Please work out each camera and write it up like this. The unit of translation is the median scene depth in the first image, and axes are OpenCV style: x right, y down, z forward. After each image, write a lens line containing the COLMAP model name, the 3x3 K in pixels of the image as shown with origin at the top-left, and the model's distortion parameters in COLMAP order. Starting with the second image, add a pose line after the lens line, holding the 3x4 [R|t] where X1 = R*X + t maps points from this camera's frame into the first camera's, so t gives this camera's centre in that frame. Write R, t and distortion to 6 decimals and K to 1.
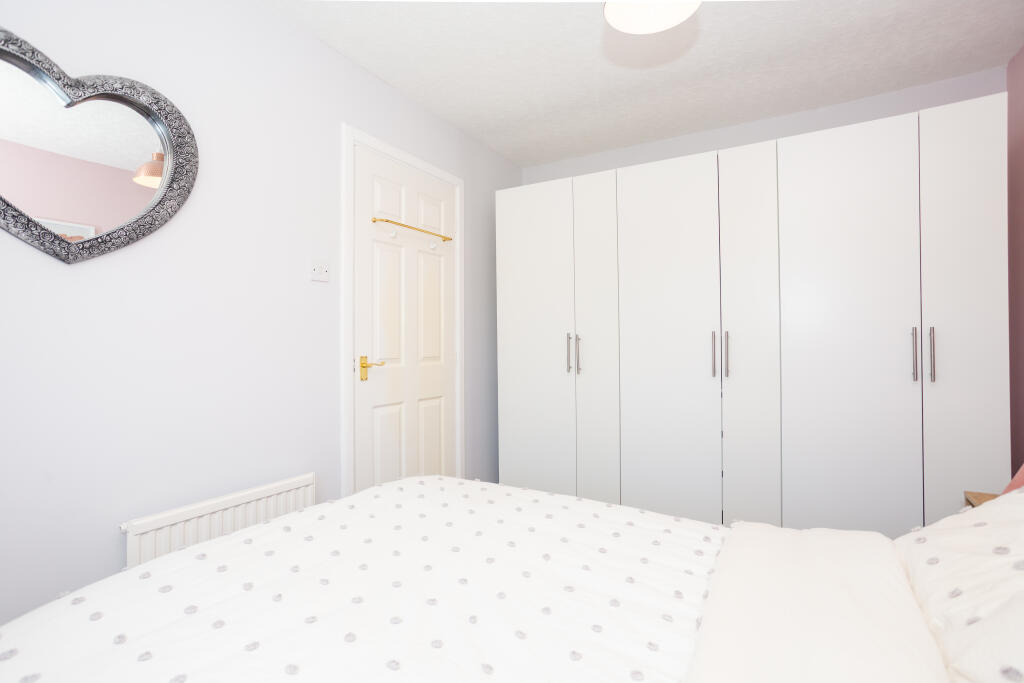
lens RADIAL K [[510.3, 0, 506.8], [0, 510.3, 332.0], [0, 0, 1]] dist [0.021757, 0.000924]
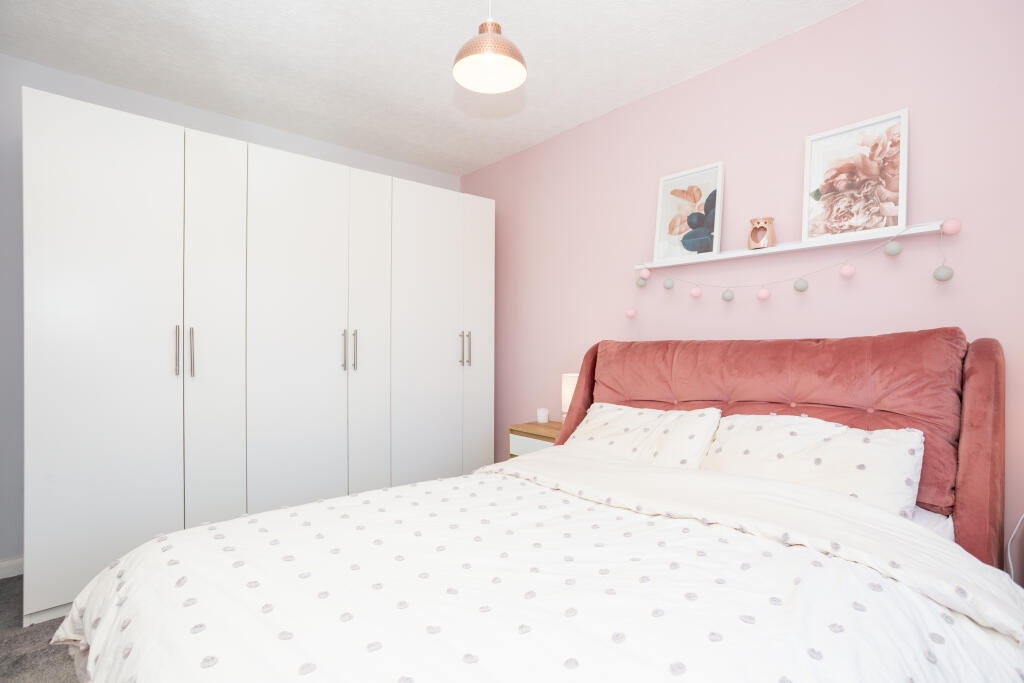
lens RADIAL K [[510.3, 0, 508.7], [0, 510.3, 348.0], [0, 0, 1]] dist [0.021757, 0.000924]
pose [[0.325355, -0.006584, 0.945569, -0.534706], [-0.025425, 0.999553, 0.015708, 0.011753], [-0.945250, -0.029152, 0.325042, 0.303053]]
